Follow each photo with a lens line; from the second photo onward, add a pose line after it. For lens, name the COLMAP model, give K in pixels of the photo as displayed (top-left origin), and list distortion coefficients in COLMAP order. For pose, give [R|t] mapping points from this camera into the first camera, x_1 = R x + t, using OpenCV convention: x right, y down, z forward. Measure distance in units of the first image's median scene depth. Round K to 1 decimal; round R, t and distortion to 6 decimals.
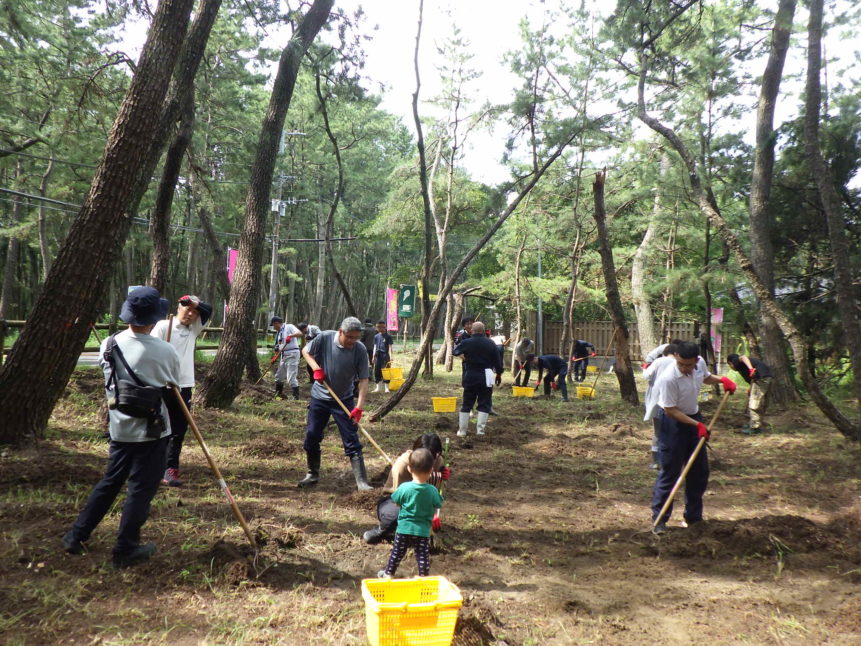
lens RADIAL K [[707.7, 0, 430.5], [0, 707.7, 323.0], [0, 0, 1]] dist [0.000637, -0.004315]
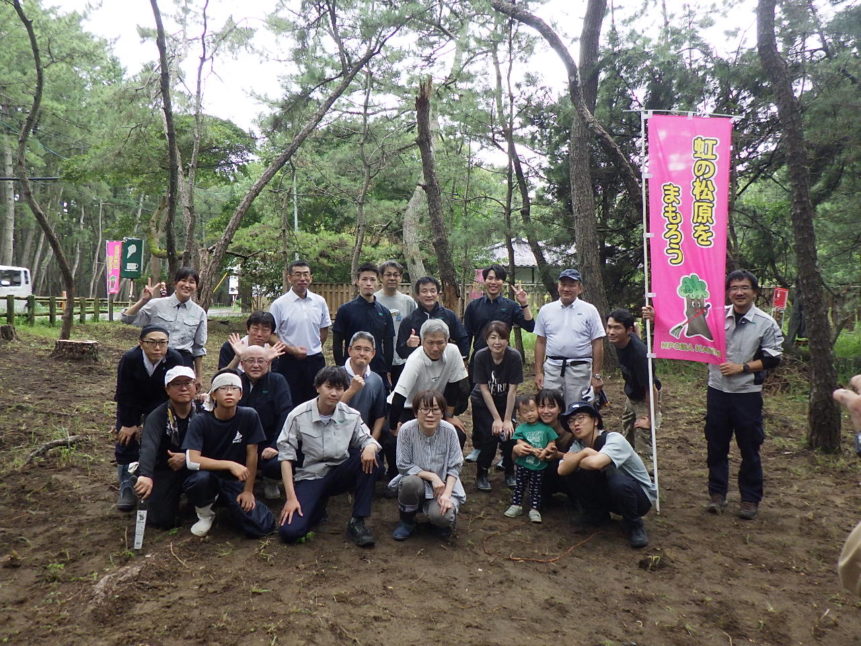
lens RADIAL K [[707.7, 0, 430.5], [0, 707.7, 323.0], [0, 0, 1]] dist [0.000637, -0.004315]
pose [[0.927180, -0.021151, 0.374019, -0.025075], [0.002717, 0.998758, 0.049746, 0.004587], [-0.374607, -0.045107, 0.926086, 0.136623]]
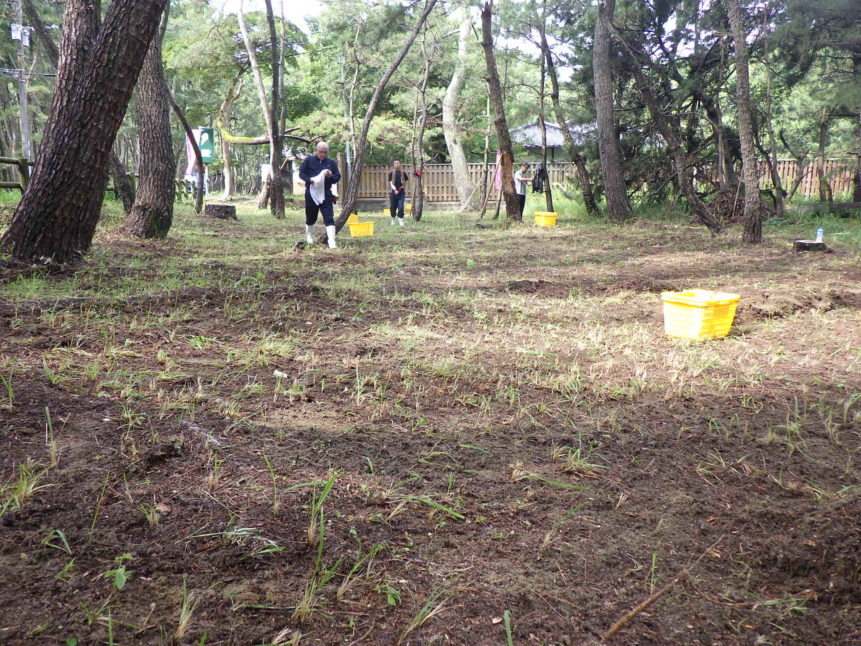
lens RADIAL K [[707.7, 0, 430.5], [0, 707.7, 323.0], [0, 0, 1]] dist [0.000637, -0.004315]
pose [[0.931311, -0.093972, 0.351895, -0.127242], [0.022439, 0.979111, 0.202082, 0.020277], [-0.363534, -0.180305, 0.913966, -0.003762]]
